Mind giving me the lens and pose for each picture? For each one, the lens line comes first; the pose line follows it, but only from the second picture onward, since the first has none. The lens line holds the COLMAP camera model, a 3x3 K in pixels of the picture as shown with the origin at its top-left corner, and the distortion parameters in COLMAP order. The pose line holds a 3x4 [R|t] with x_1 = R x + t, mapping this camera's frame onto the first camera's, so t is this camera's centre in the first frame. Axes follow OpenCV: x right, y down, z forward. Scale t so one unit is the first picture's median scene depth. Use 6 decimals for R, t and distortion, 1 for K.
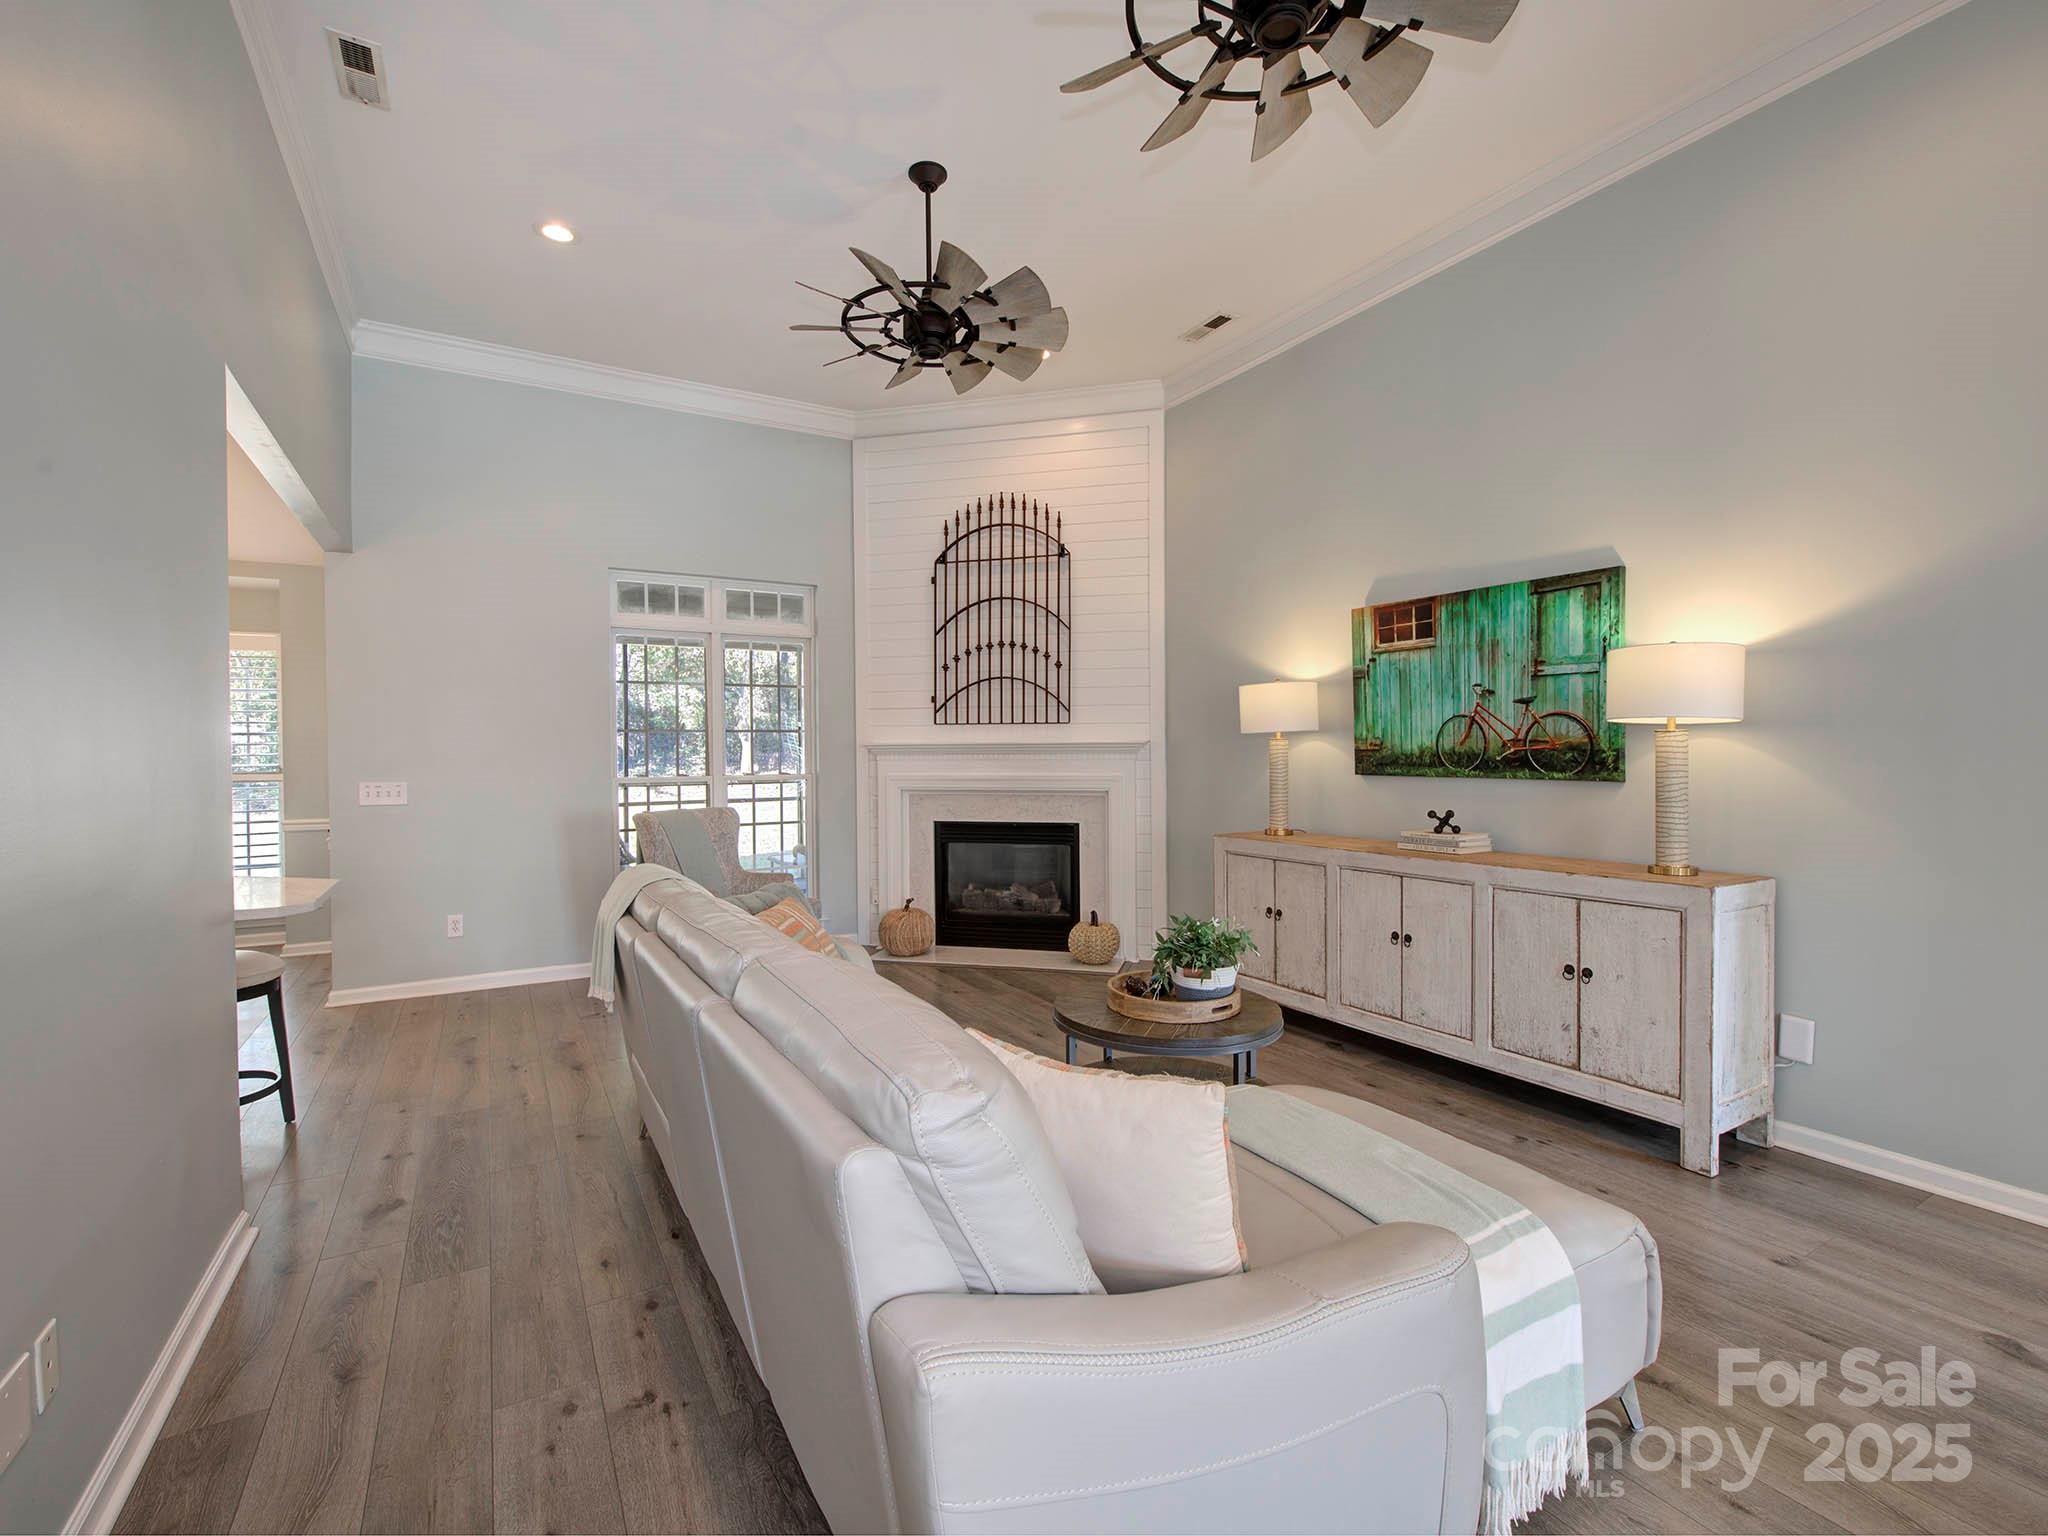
lens RADIAL K [[913.4, 0, 1024.4], [0, 913.4, 763.4], [0, 0, 1]] dist [0.002533, -0.001155]
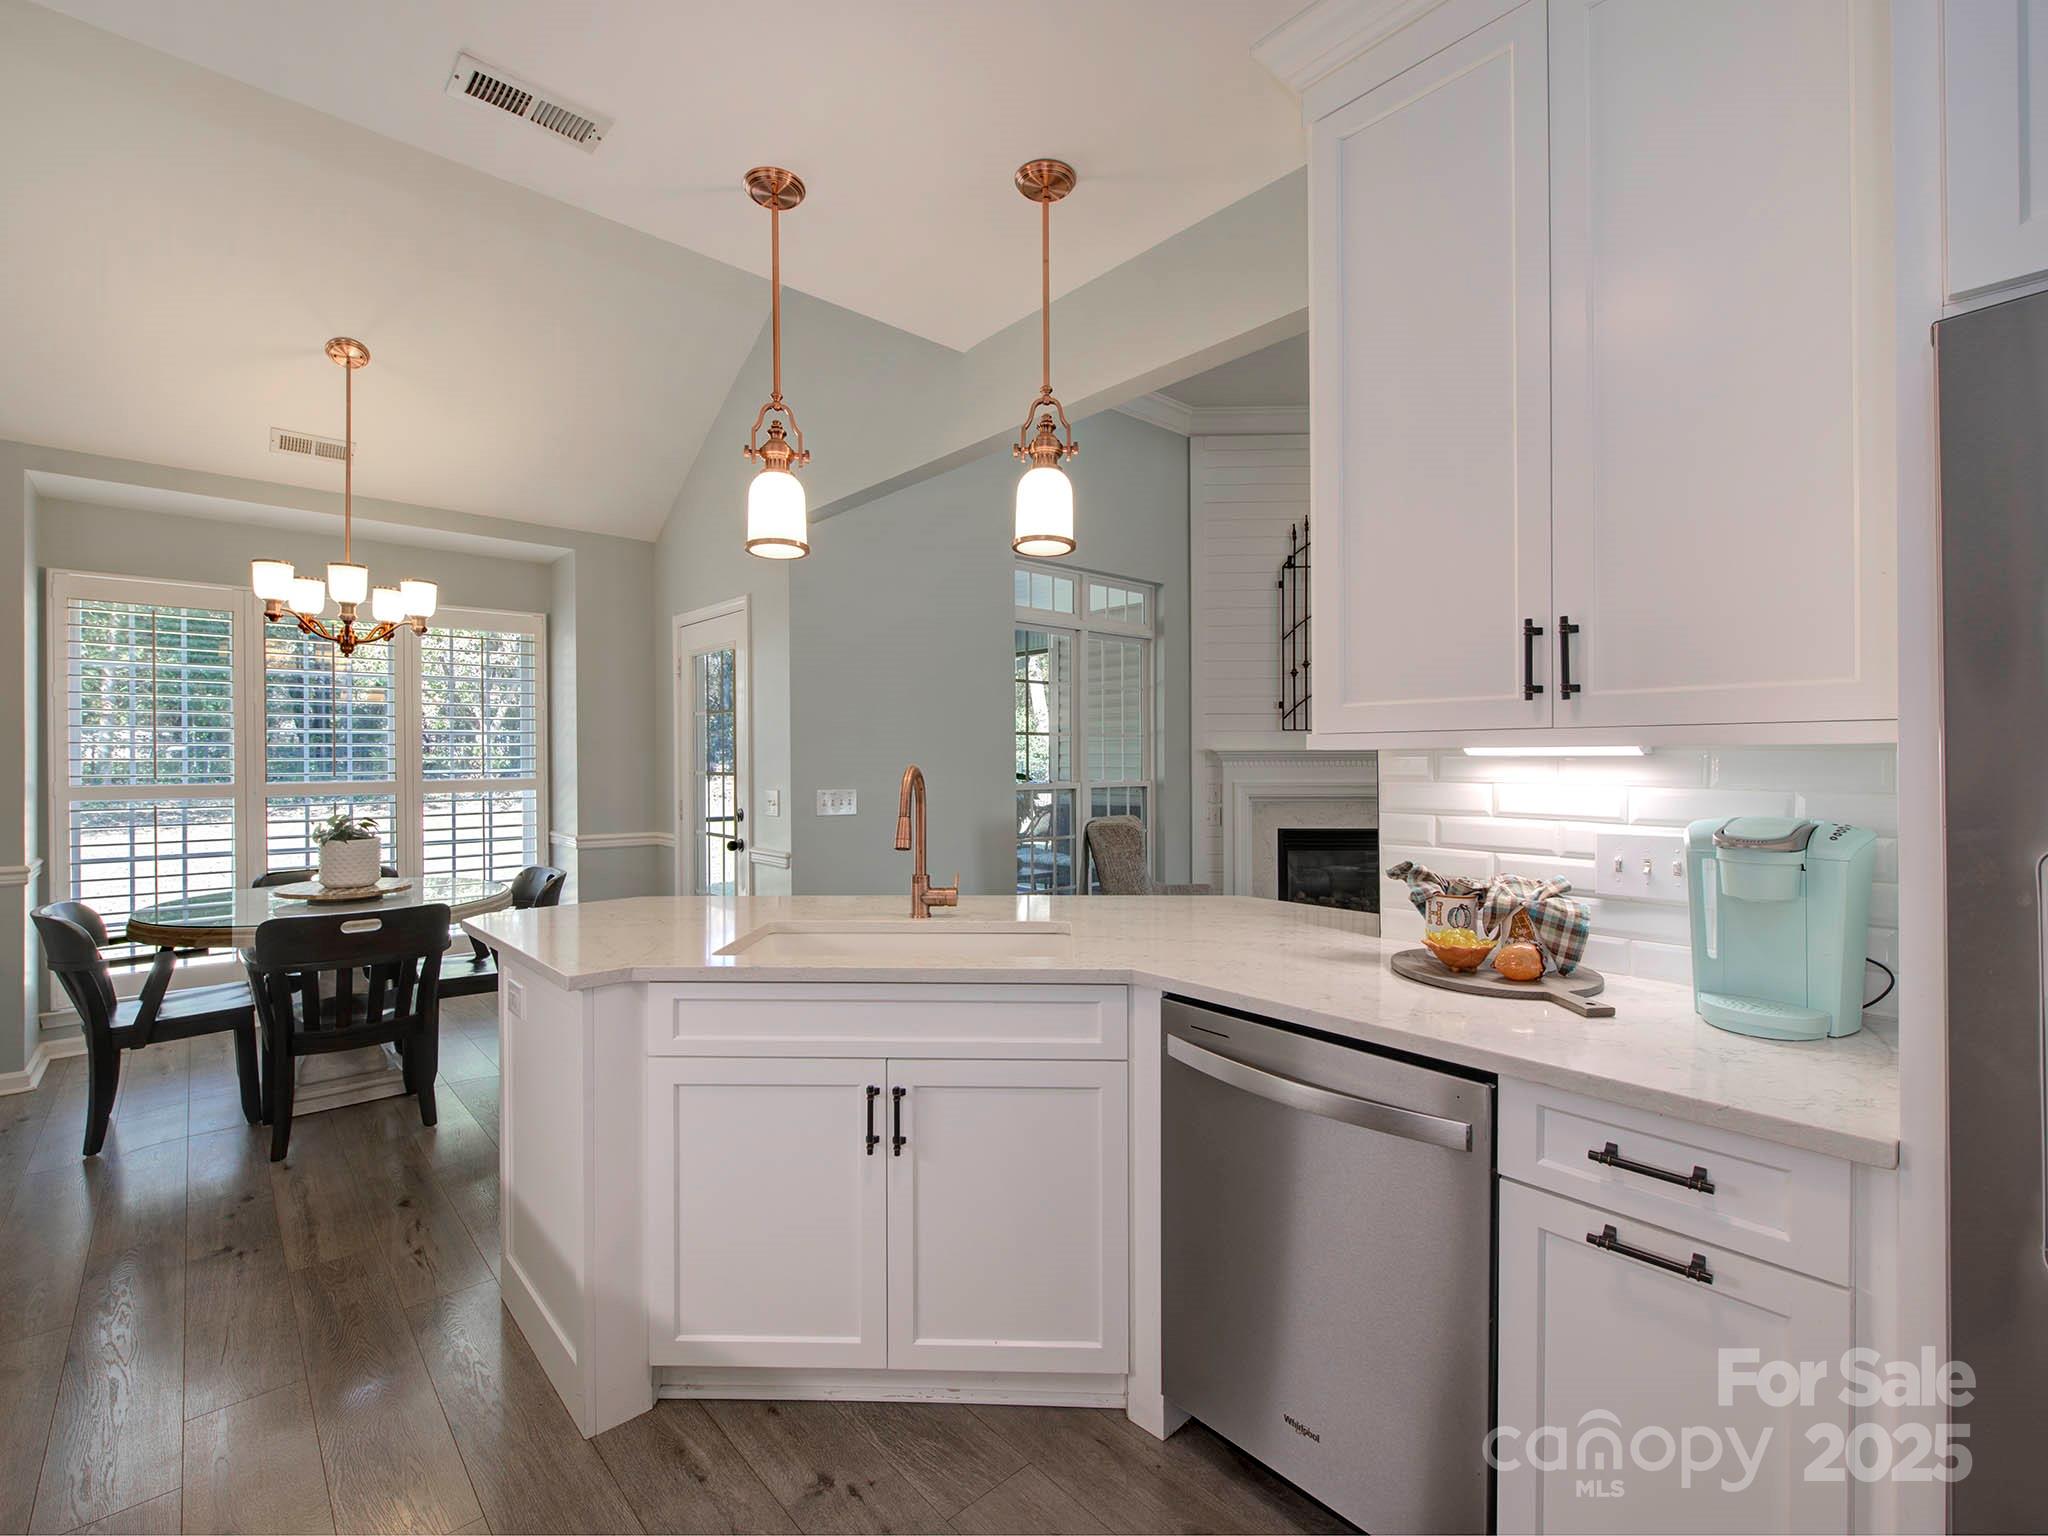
lens RADIAL K [[913.4, 0, 1029.5], [0, 913.4, 749.9], [0, 0, 1]] dist [0.002533, -0.001155]
pose [[0.979625, 0.006304, 0.200739, -0.662636], [-0.000874, 0.999632, -0.027127, 0.006058], [-0.200836, 0.026398, 0.979269, 0.110418]]
